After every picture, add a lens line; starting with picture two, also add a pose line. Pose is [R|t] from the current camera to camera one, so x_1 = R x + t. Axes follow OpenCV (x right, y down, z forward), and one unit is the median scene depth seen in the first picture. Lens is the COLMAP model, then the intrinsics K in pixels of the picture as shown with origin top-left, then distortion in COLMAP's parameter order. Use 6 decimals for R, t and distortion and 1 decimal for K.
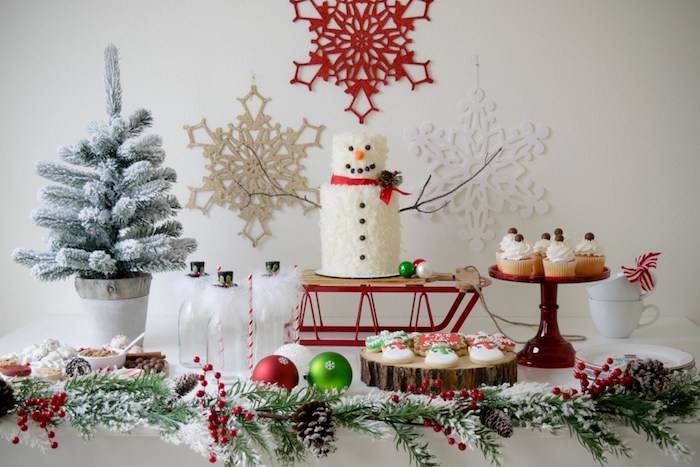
lens RADIAL K [[1066.9, 0, 353.6], [0, 1066.9, 238.2], [0, 0, 1]] dist [0.011967, 0.000000]
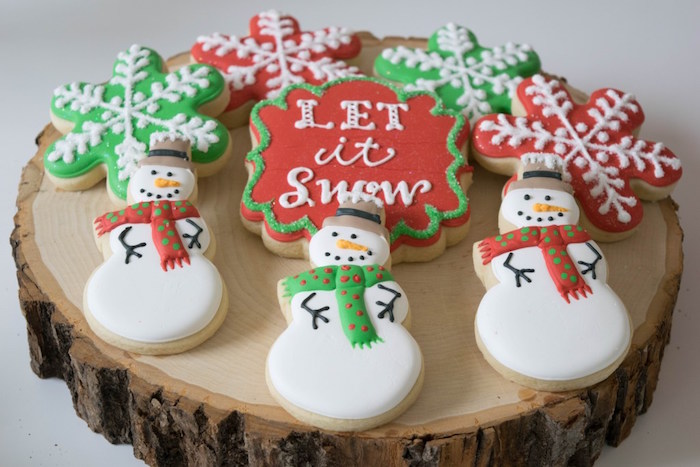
lens RADIAL K [[1651.6, 0, 349.6], [0, 1651.6, 233.5], [0, 0, 1]] dist [0.085510, 0.000000]
pose [[0.999592, 0.015211, 0.024175, 0.062793], [-0.026511, 0.809055, 0.587134, -0.087854], [-0.010628, -0.587536, 0.809128, 0.621384]]
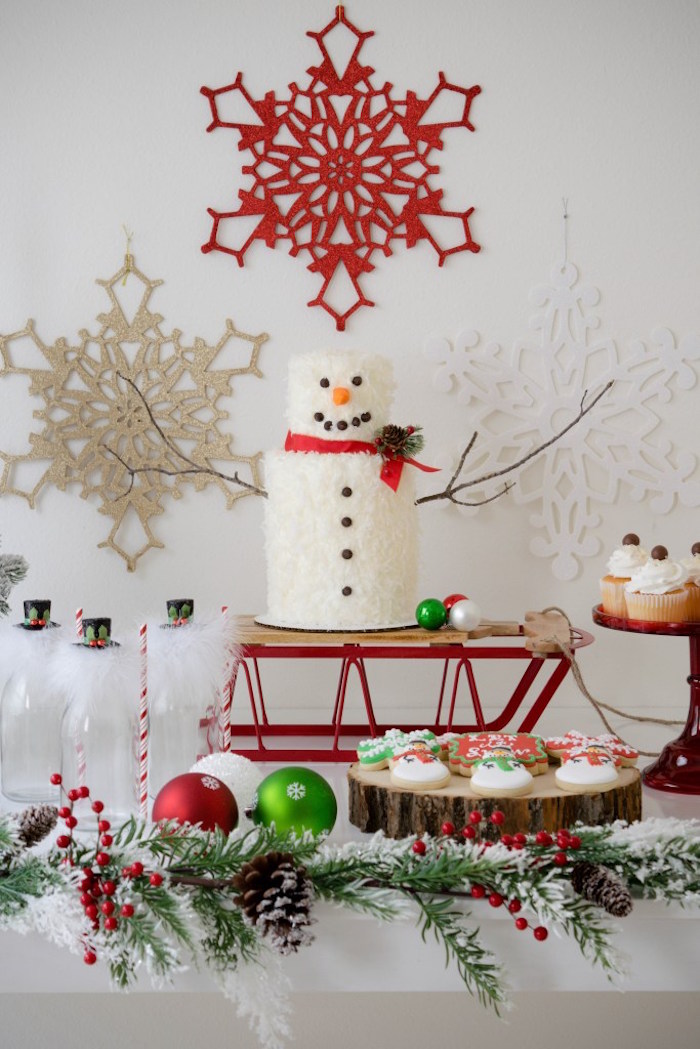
lens RADIAL K [[2475.1, 0, 346.1], [0, 2475.1, 520.8], [0, 0, 1]] dist [0.085510, 0.000000]
pose [[0.999619, -0.000785, 0.027605, -0.025448], [0.001056, 0.999952, -0.009789, -0.004736], [-0.027595, 0.009815, 0.999571, -0.209751]]
